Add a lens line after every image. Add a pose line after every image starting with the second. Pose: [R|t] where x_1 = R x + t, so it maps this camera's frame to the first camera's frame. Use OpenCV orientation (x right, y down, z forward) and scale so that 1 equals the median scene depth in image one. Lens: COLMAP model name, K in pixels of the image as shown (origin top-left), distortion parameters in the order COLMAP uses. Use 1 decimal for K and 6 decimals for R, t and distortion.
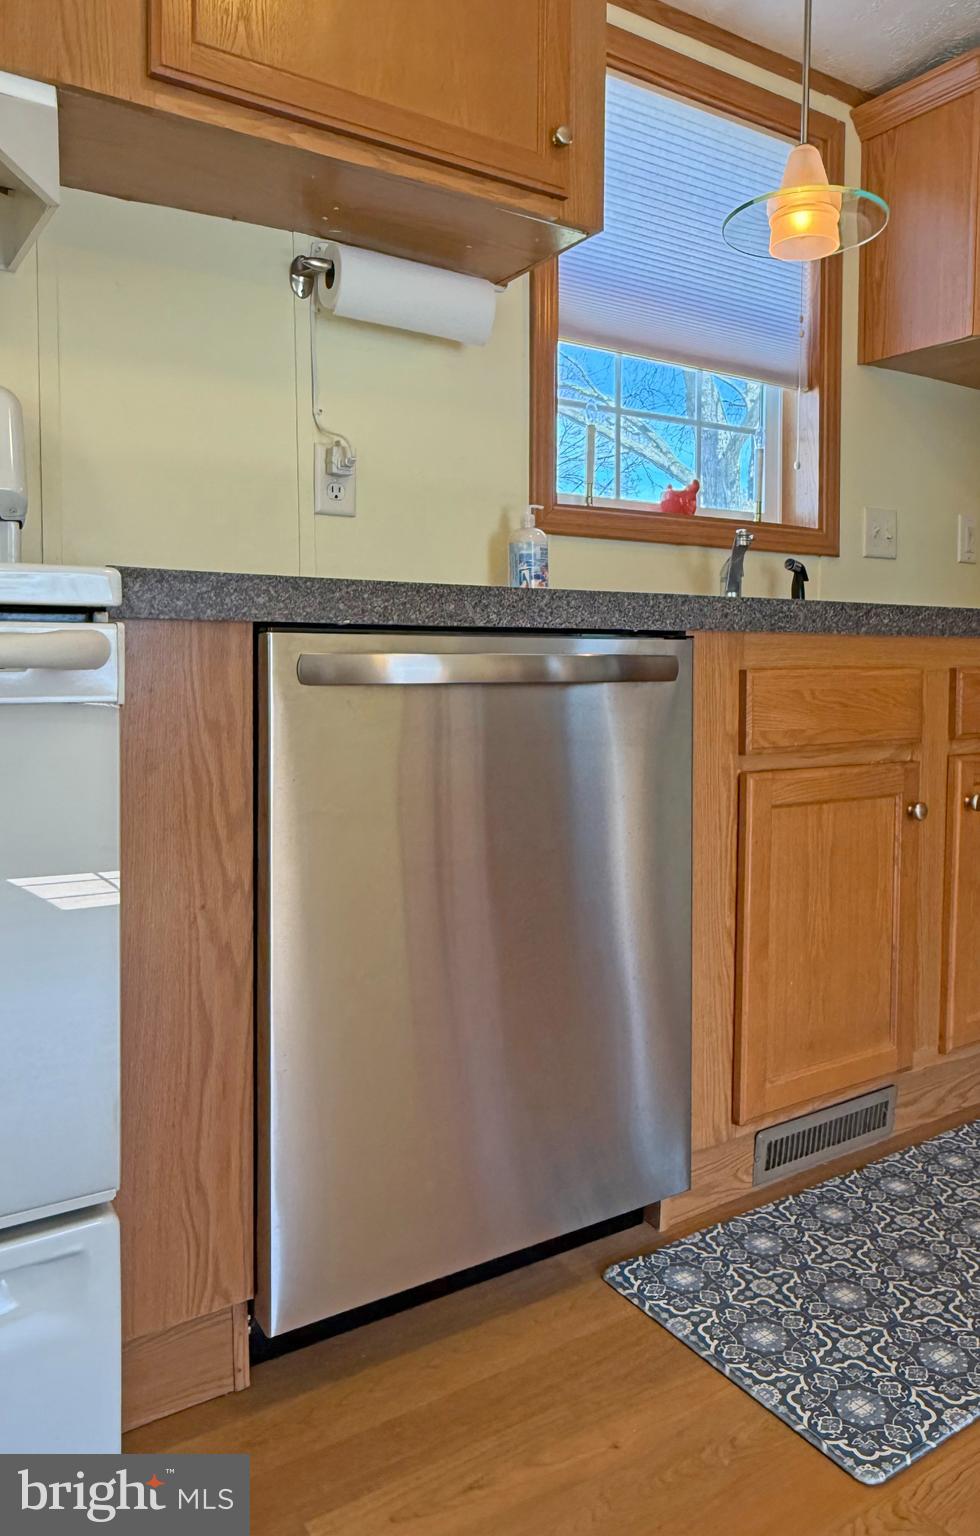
lens RADIAL K [[1067.8, 0, 547.0], [0, 1067.8, 683.2], [0, 0, 1]] dist [0.004123, 0.002669]
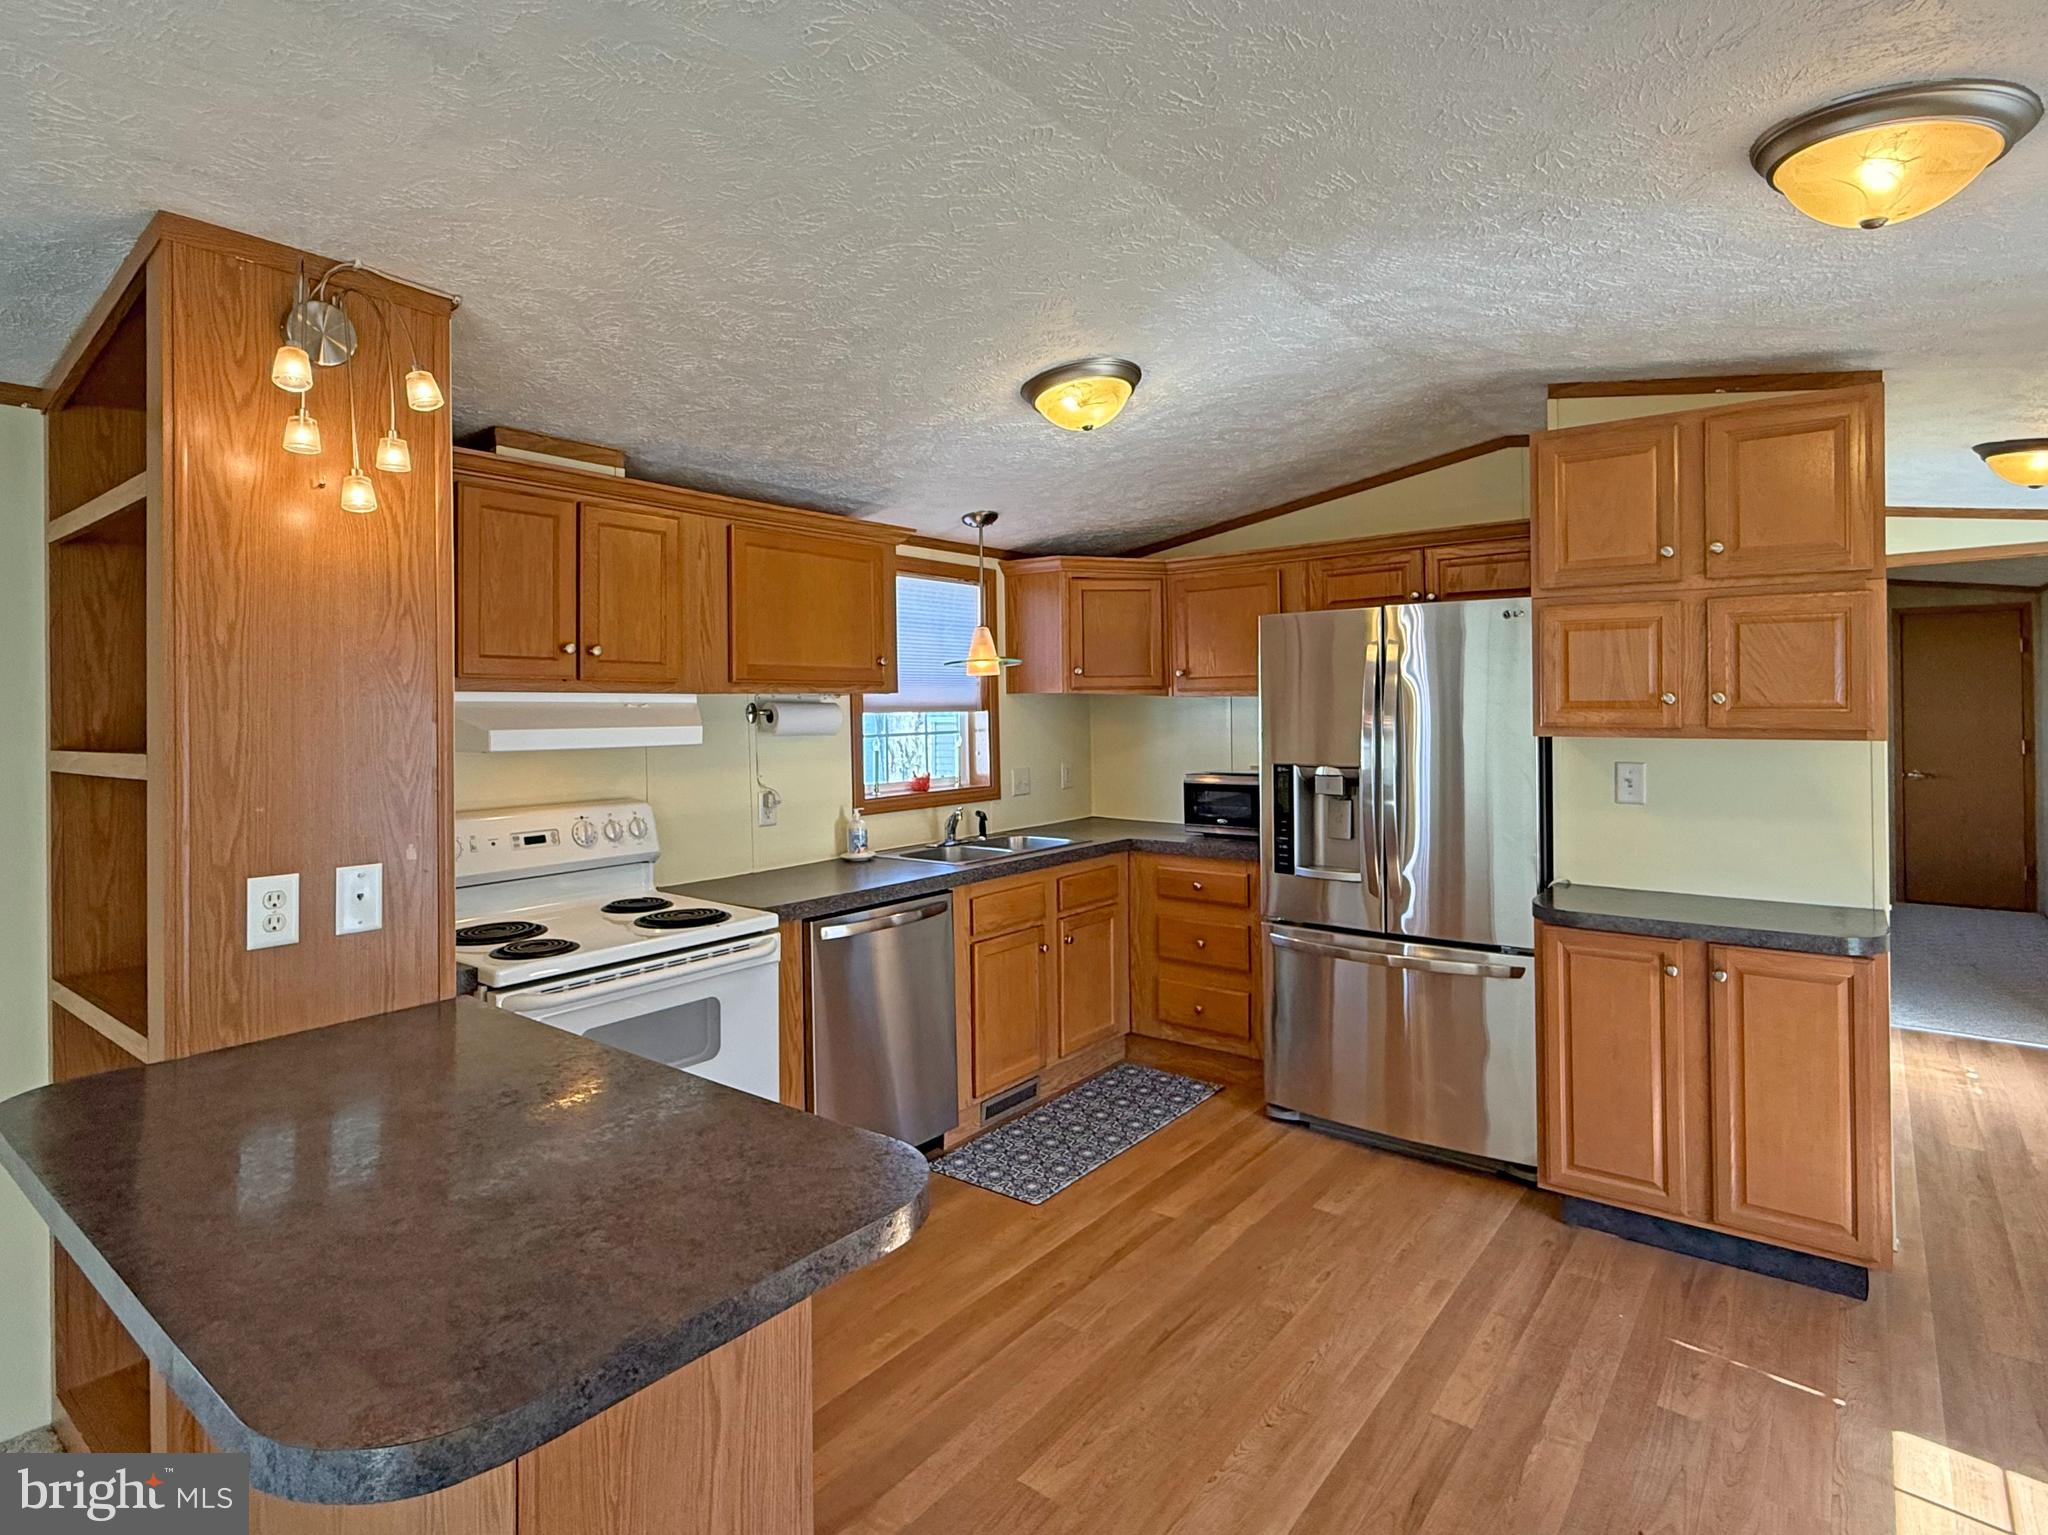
lens RADIAL K [[1049.2, 0, 1015.2], [0, 1049.2, 699.6], [0, 0, 1]] dist [0.004974, -0.000427]
pose [[0.953285, -0.021657, 0.301296, -0.366672], [0.035262, 0.998586, -0.039787, -0.318935], [-0.300008, 0.048553, 0.952700, -1.110842]]
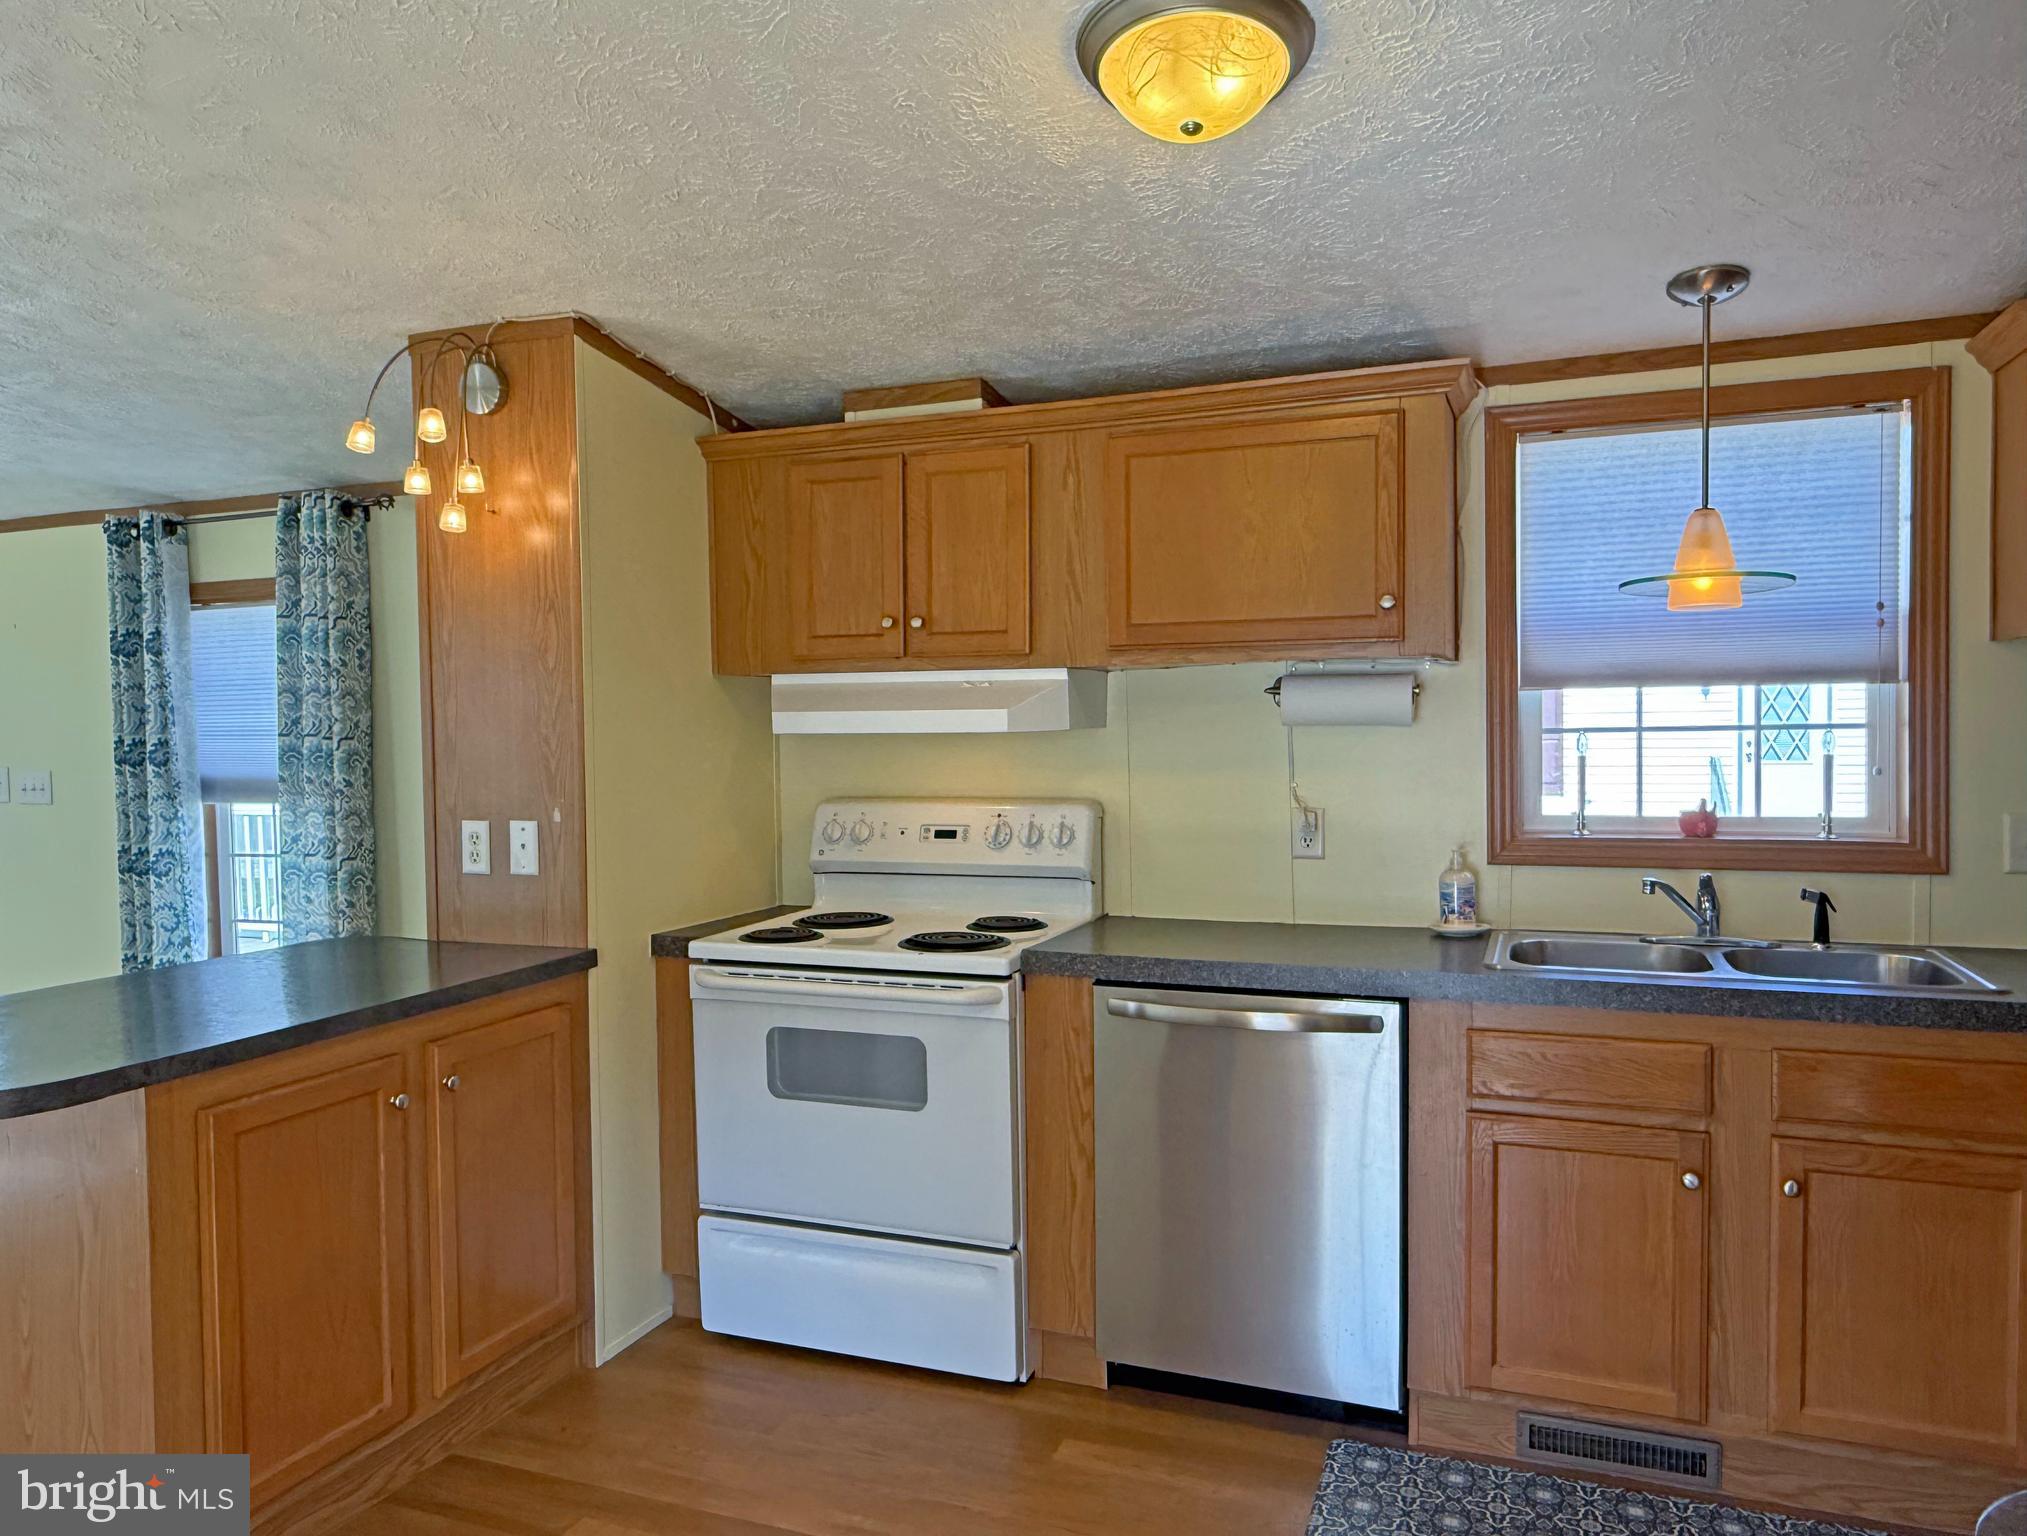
lens RADIAL K [[1386.3, 0, 999.7], [0, 1386.3, 782.8], [0, 0, 1]] dist [0.005837, -0.001697]
pose [[0.567187, 0.014607, -0.823459, 1.103807], [-0.009510, 0.999892, 0.011187, -0.287205], [0.823534, 0.001486, 0.567265, -0.352633]]
